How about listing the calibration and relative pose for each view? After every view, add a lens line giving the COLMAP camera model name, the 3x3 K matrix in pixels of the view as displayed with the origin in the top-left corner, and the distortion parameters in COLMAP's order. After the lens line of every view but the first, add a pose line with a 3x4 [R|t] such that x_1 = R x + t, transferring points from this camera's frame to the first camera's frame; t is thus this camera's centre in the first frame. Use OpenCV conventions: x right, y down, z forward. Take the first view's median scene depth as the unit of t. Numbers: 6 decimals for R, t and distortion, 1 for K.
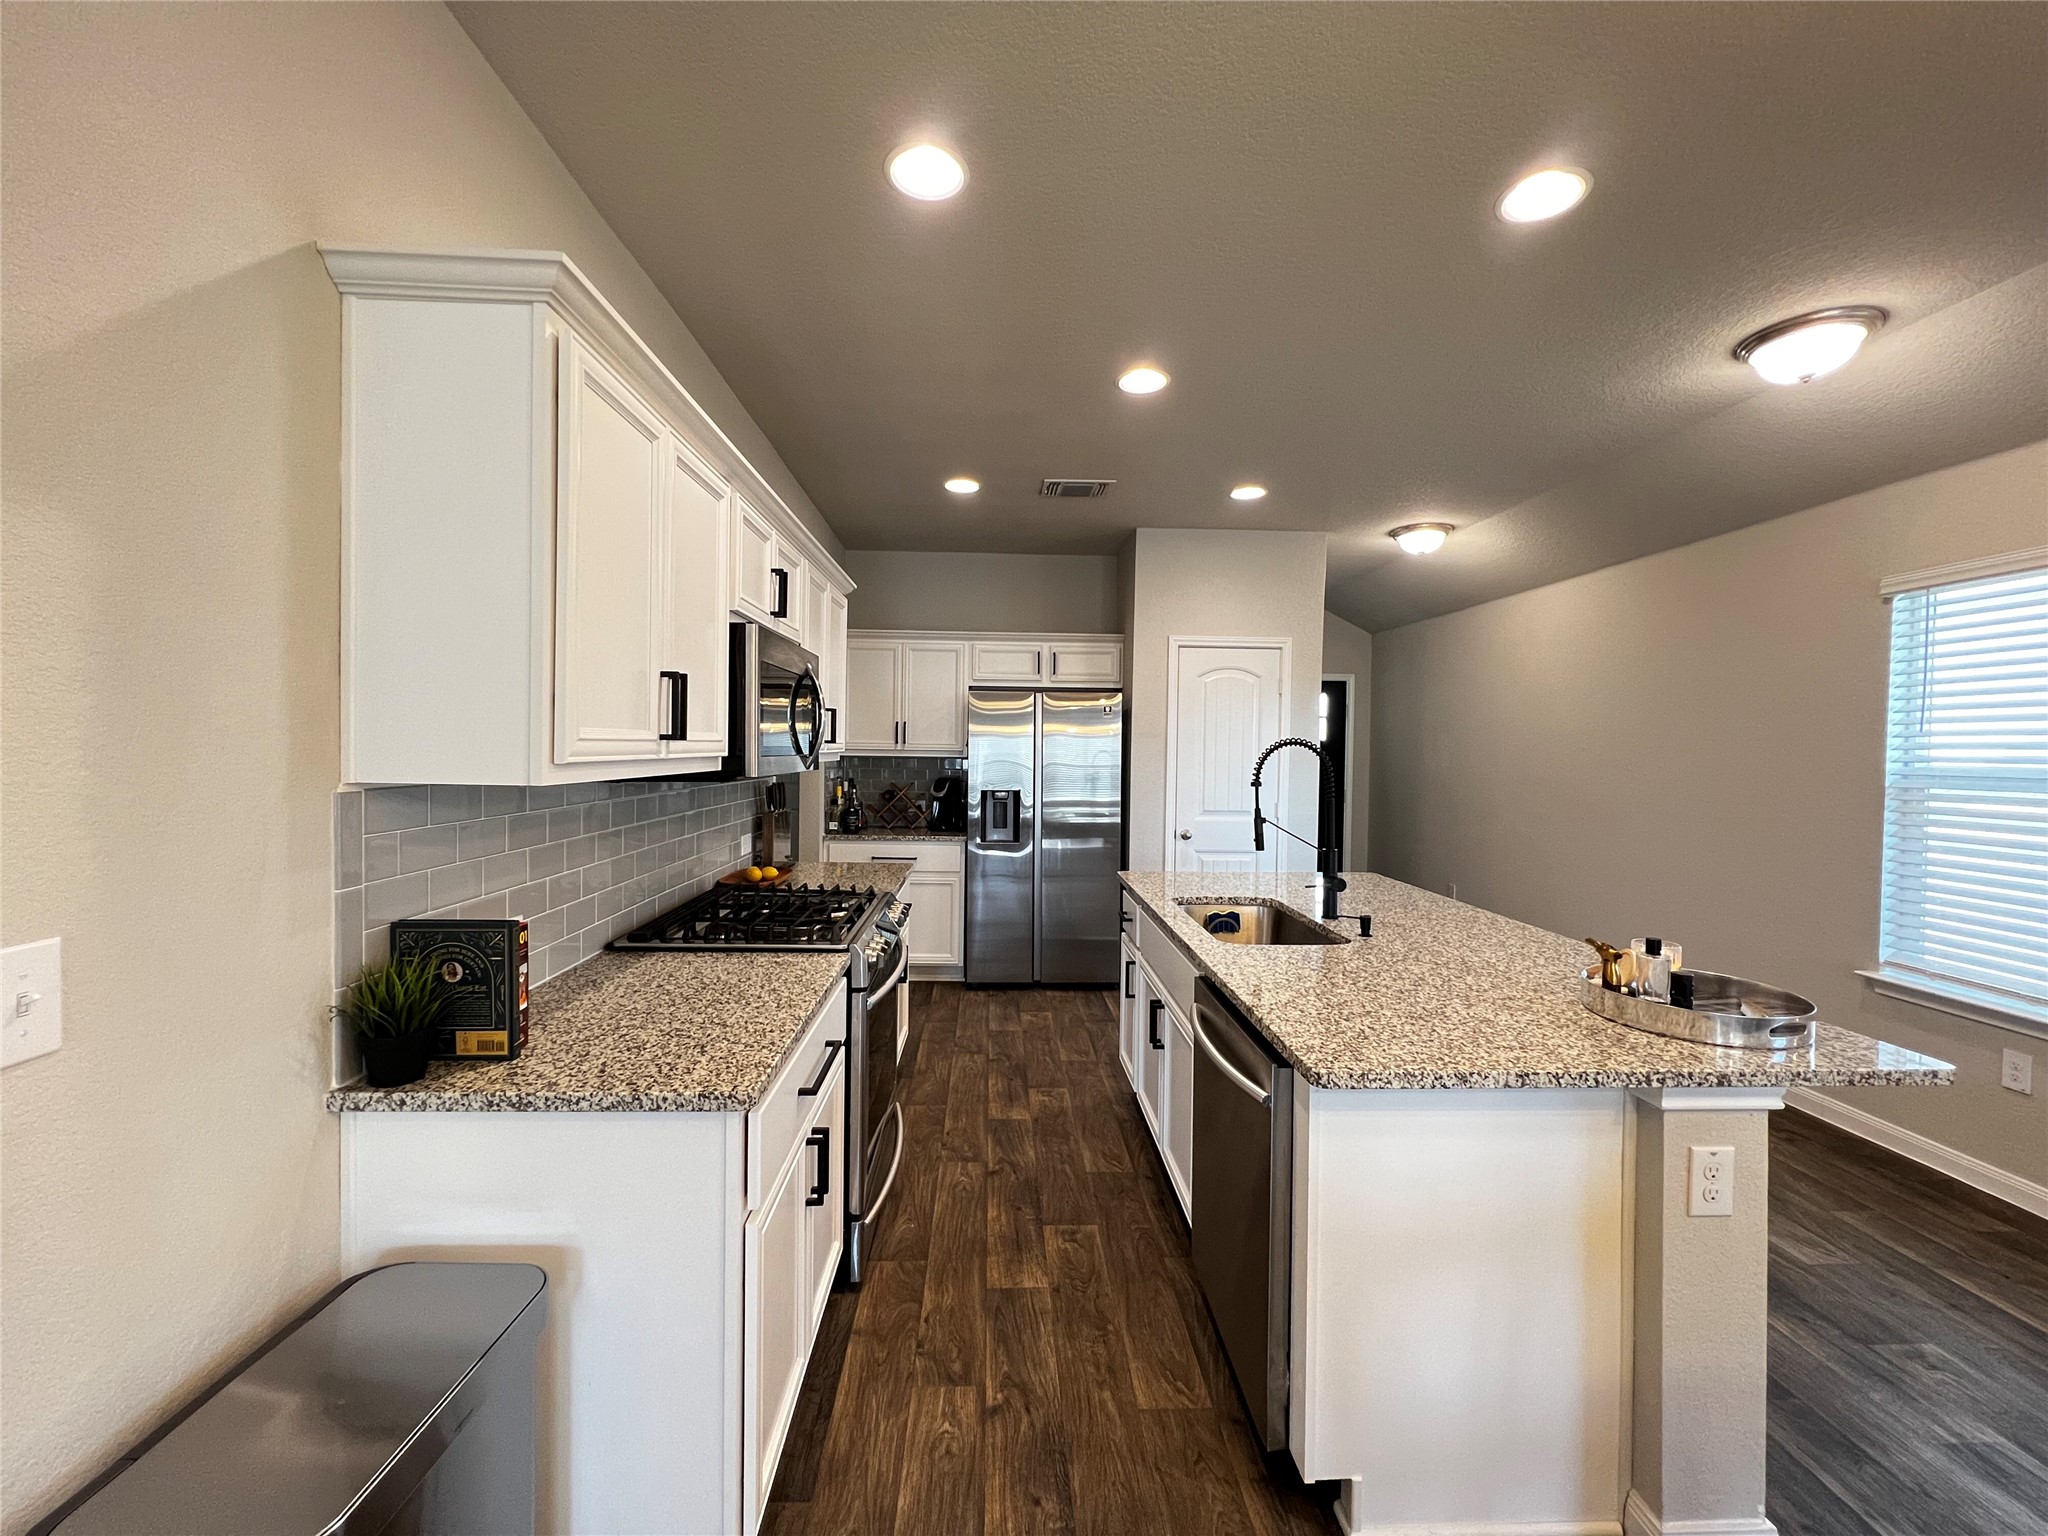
lens RADIAL K [[820.3, 0, 1028.1], [0, 820.3, 762.3], [0, 0, 1]] dist [-0.000294, -0.000182]
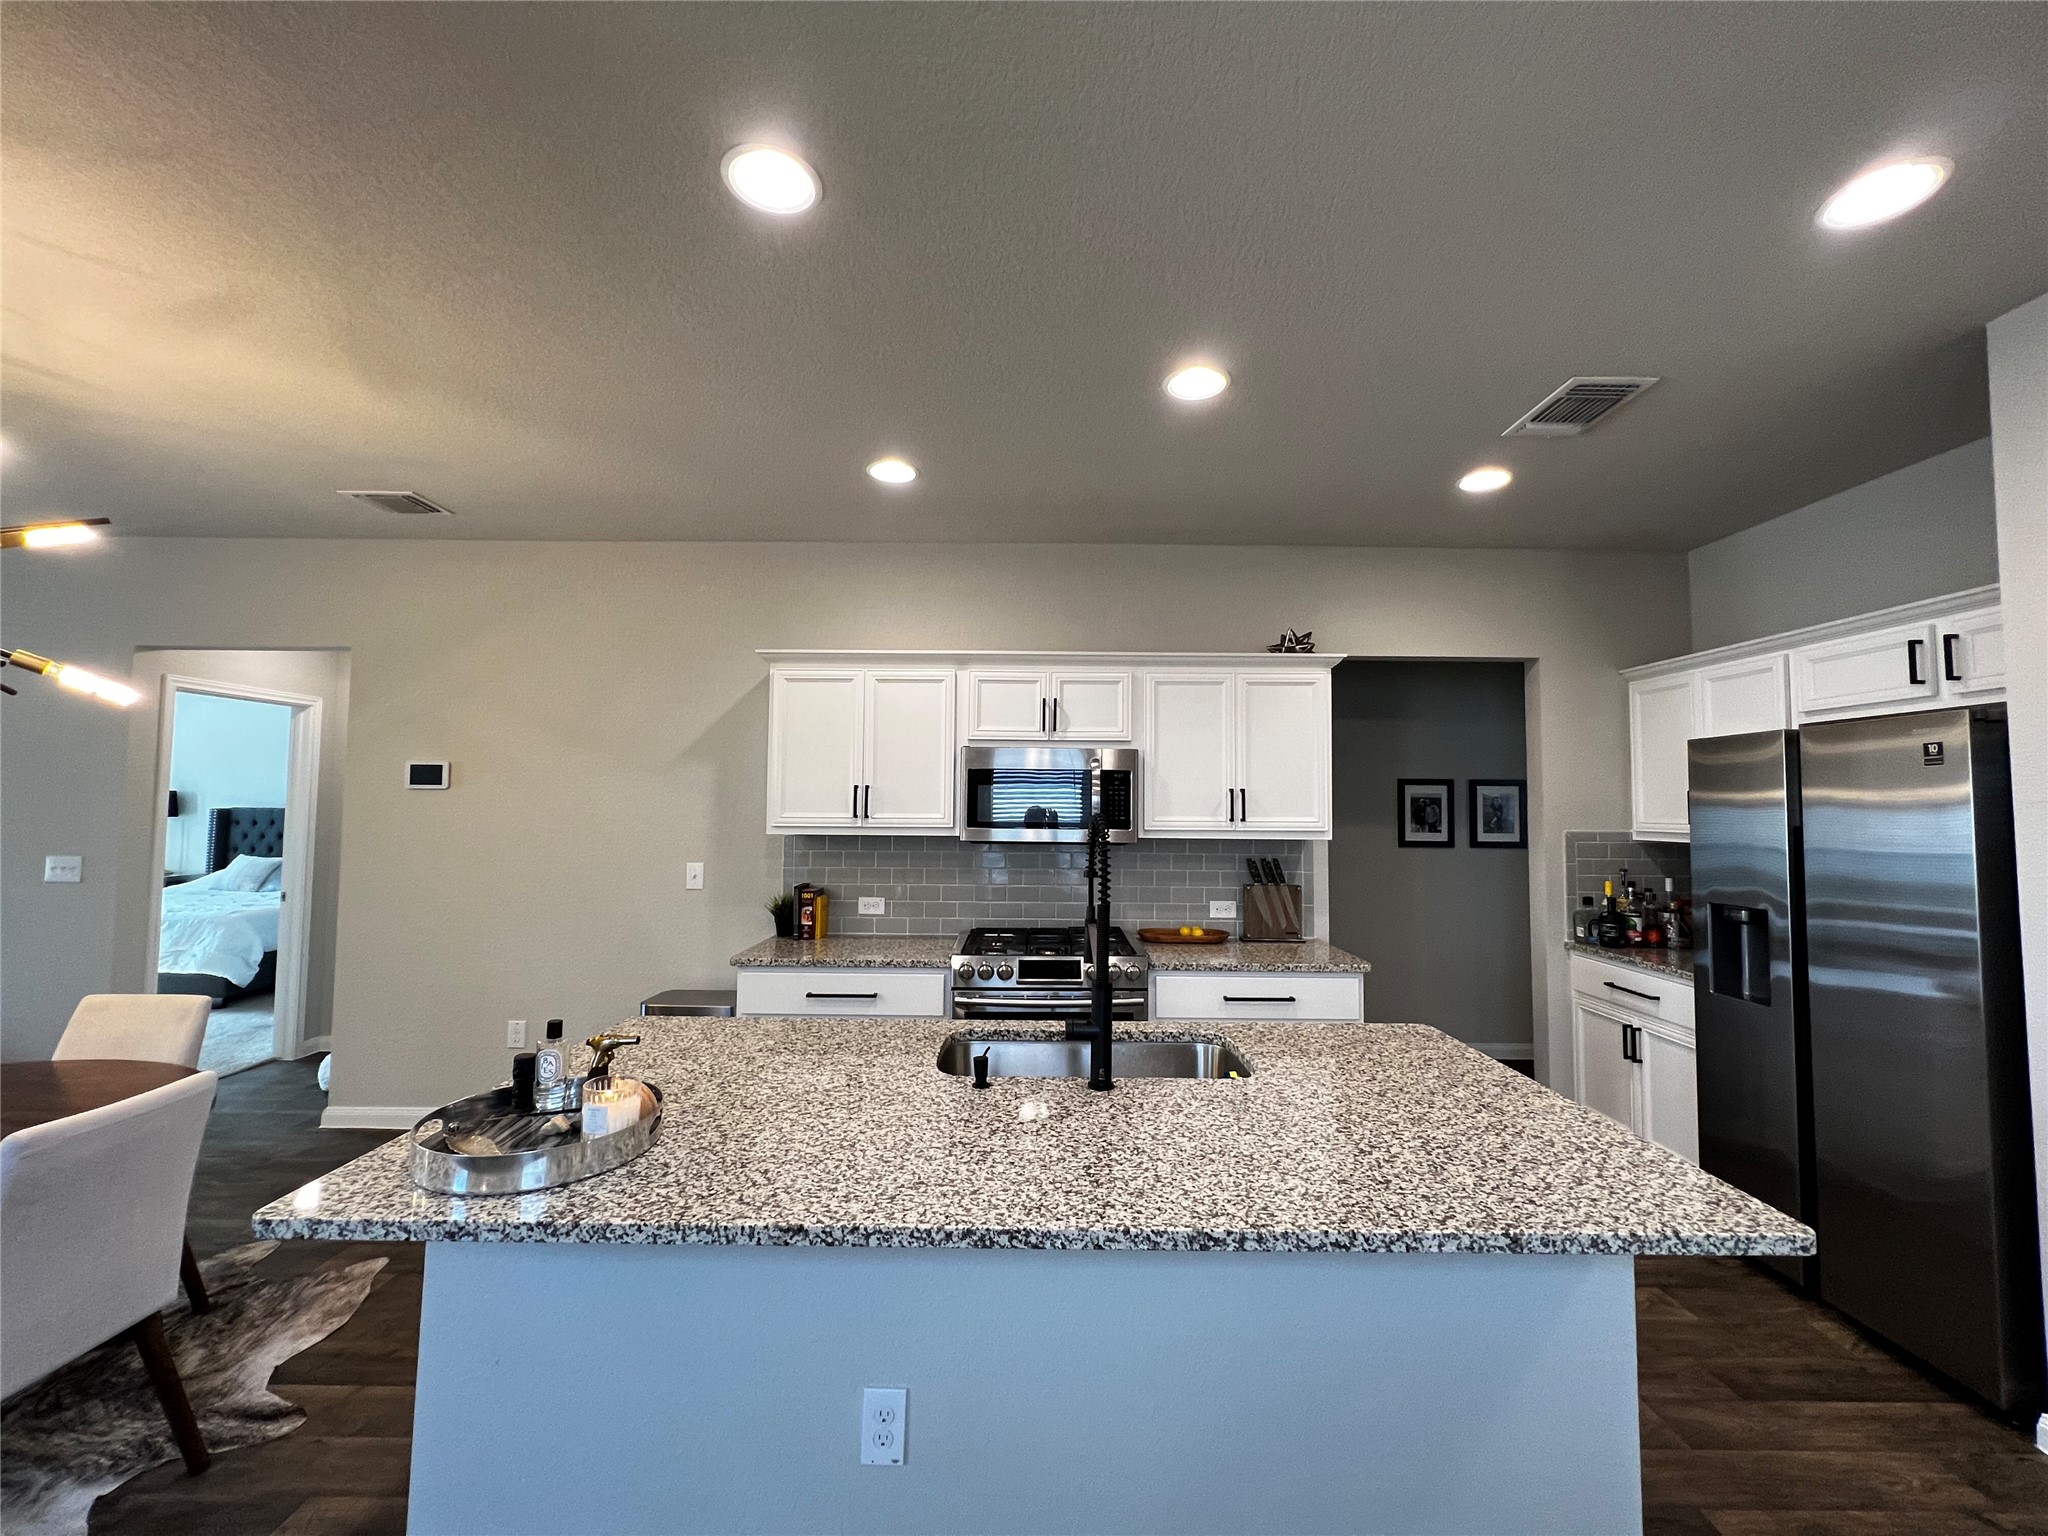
lens RADIAL K [[820.3, 0, 1028.1], [0, 820.3, 762.3], [0, 0, 1]] dist [-0.000294, -0.000182]
pose [[-0.049643, -0.072609, -0.996124, 0.748841], [-0.028985, 0.997039, -0.071231, -0.014632], [0.998346, 0.025337, -0.051601, 0.698309]]
